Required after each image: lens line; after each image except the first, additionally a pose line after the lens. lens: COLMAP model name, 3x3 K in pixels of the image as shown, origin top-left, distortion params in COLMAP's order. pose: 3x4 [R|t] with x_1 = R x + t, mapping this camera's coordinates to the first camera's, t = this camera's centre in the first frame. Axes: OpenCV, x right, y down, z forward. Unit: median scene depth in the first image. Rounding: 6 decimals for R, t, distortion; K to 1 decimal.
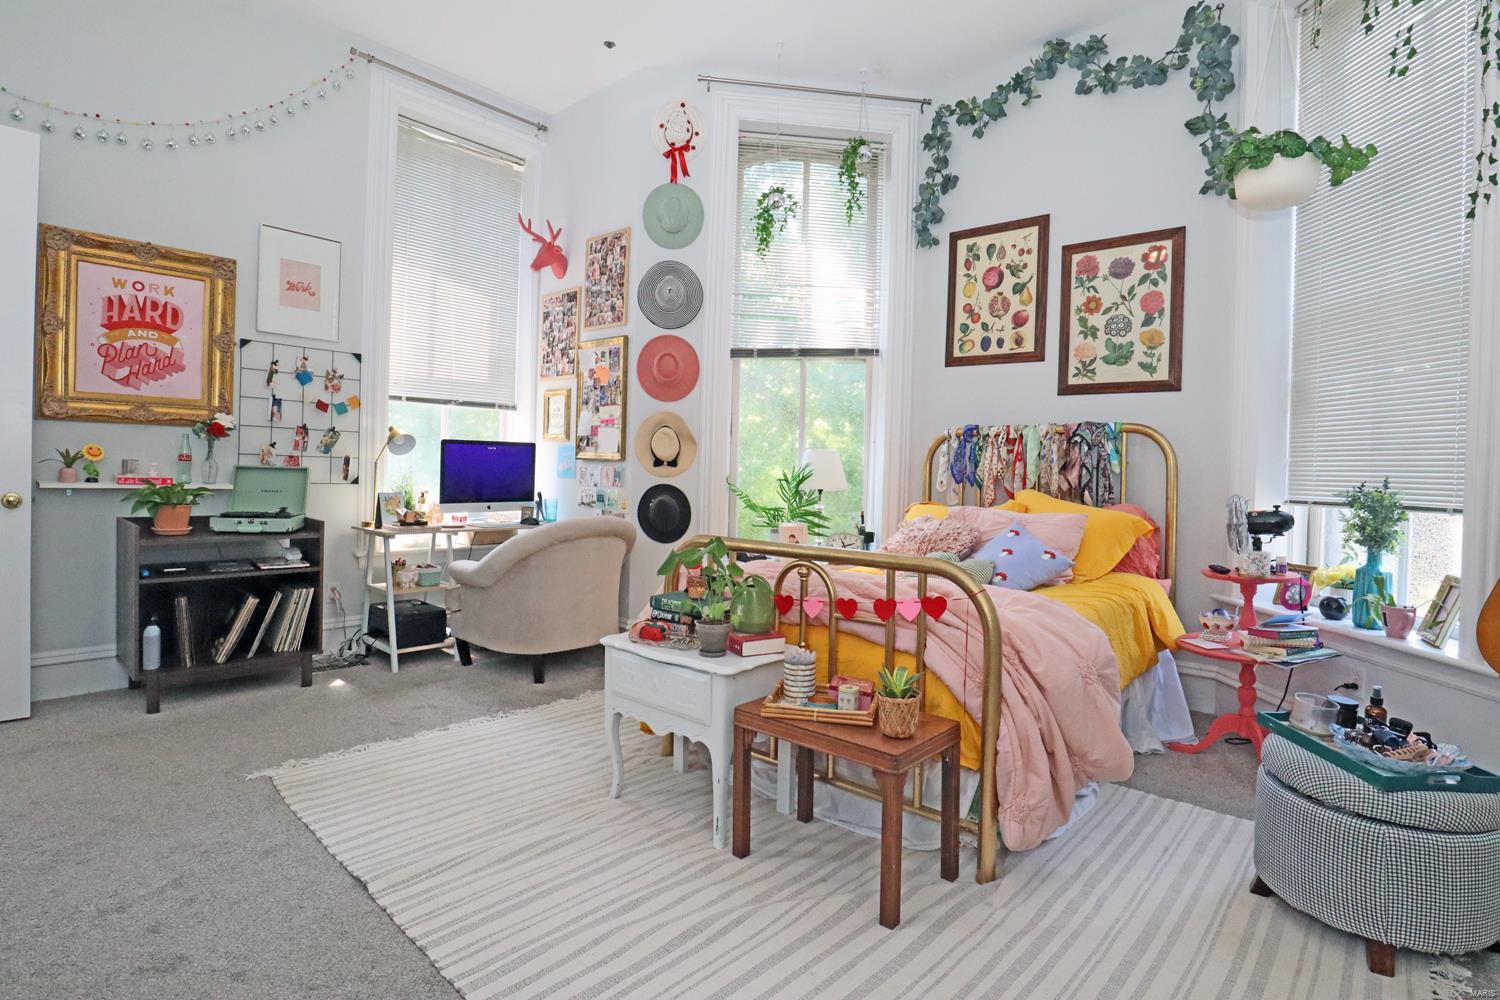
lens RADIAL K [[753.1, 0, 759.3], [0, 753.1, 476.8], [0, 0, 1]] dist [-0.035427, 0.005841]
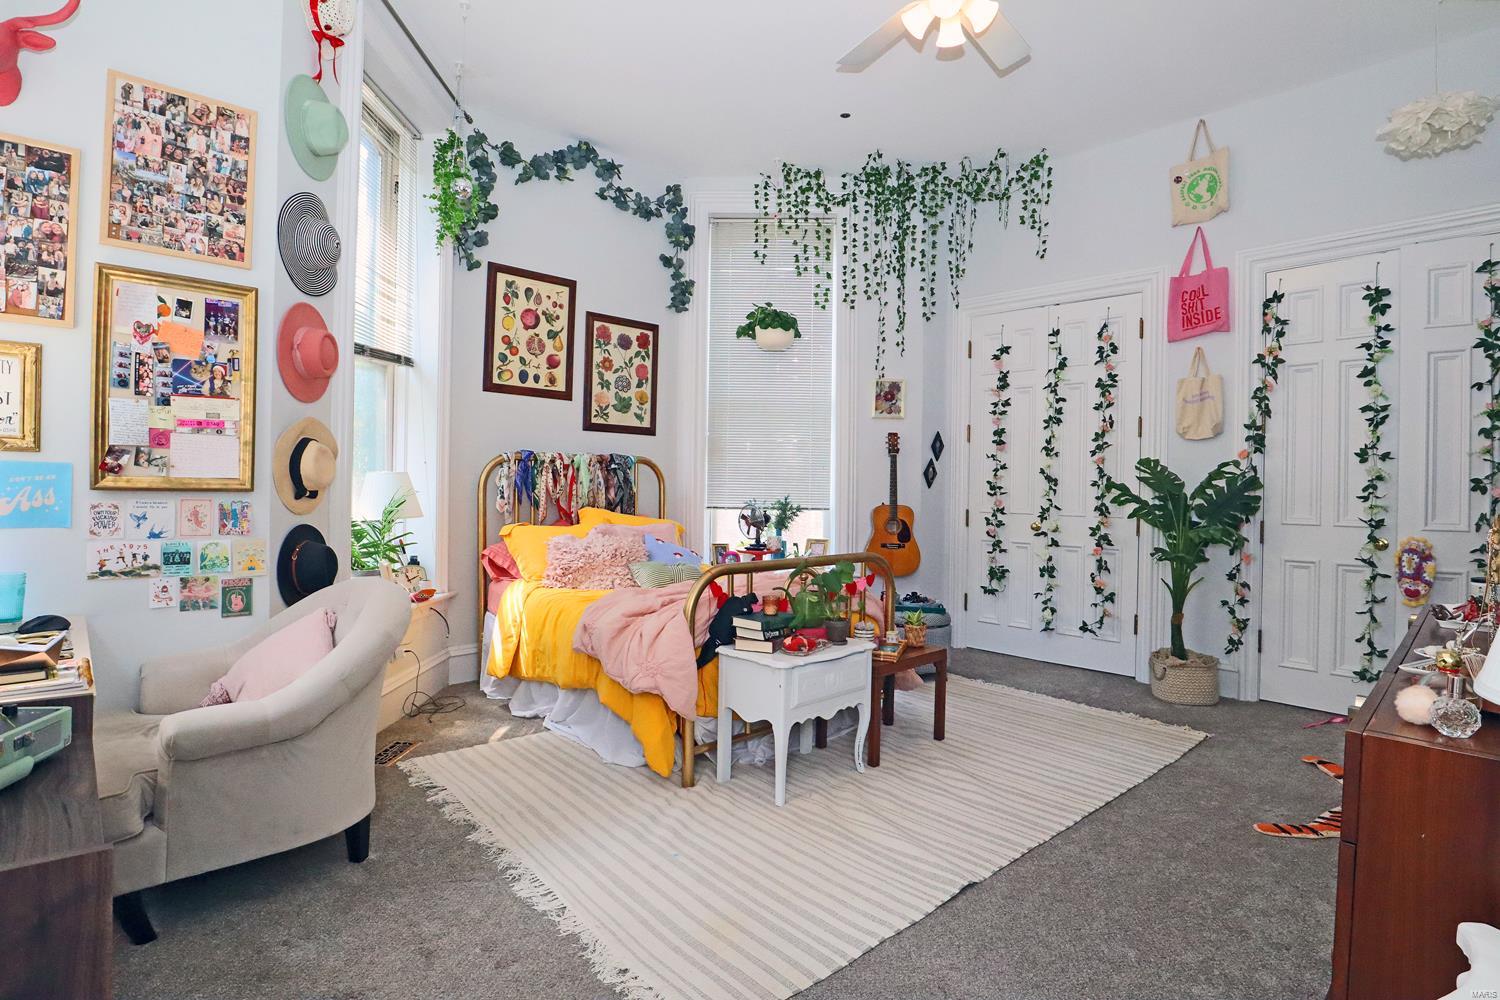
lens RADIAL K [[753.1, 0, 751.9], [0, 753.1, 493.0], [0, 0, 1]] dist [-0.035427, 0.005841]
pose [[0.105006, -0.031709, 0.993966, -0.803359], [-0.000021, 0.999491, 0.031887, -0.043000], [-0.994472, -0.003370, 0.104952, 0.573943]]
